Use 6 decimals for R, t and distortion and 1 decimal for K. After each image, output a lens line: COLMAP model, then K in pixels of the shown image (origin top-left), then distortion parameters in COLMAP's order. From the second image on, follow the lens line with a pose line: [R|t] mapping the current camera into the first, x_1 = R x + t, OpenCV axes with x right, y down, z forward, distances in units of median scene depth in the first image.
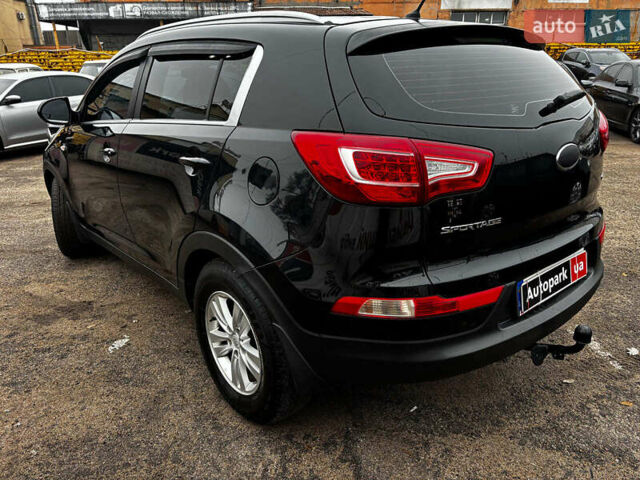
lens RADIAL K [[479.4, 0, 320.6], [0, 479.4, 243.6], [0, 0, 1]] dist [0.062477, -0.068361]
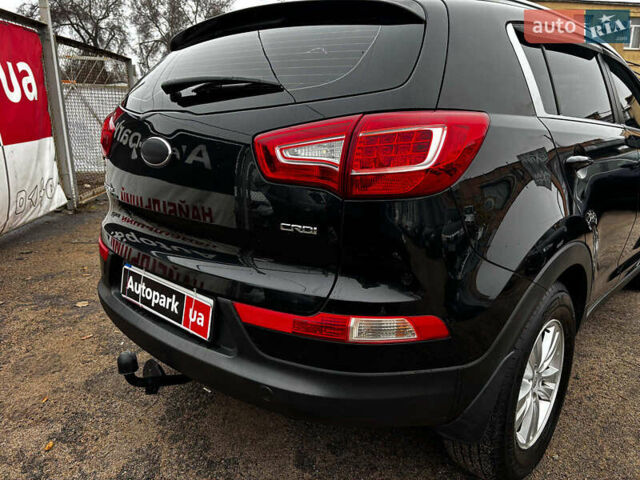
lens RADIAL K [[482.3, 0, 327.3], [0, 482.3, 244.2], [0, 0, 1]] dist [0.054675, -0.076803]
pose [[0.138552, 0.278284, -0.950453, 1.343234], [-0.346423, 0.912699, 0.216730, -0.306041], [0.927790, 0.299231, 0.222860, 1.082646]]
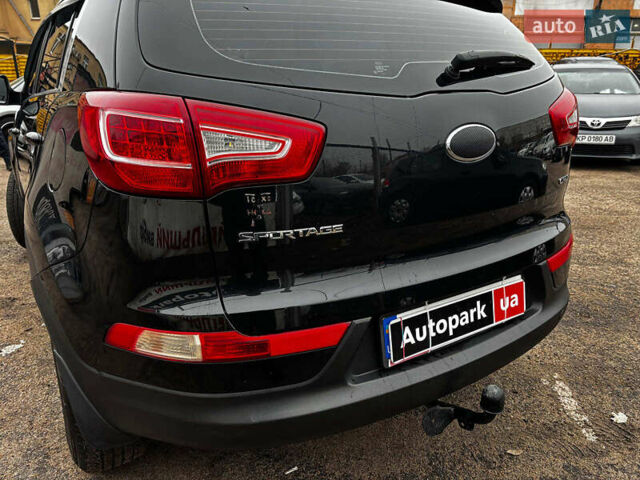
lens RADIAL K [[479.4, 0, 320.6], [0, 479.4, 243.6], [0, 0, 1]] dist [0.062477, -0.068361]
pose [[0.991033, 0.058078, -0.120338, 0.368336], [-0.059803, 0.998152, -0.010768, -0.014683], [0.119491, 0.017868, 0.992675, 0.278101]]
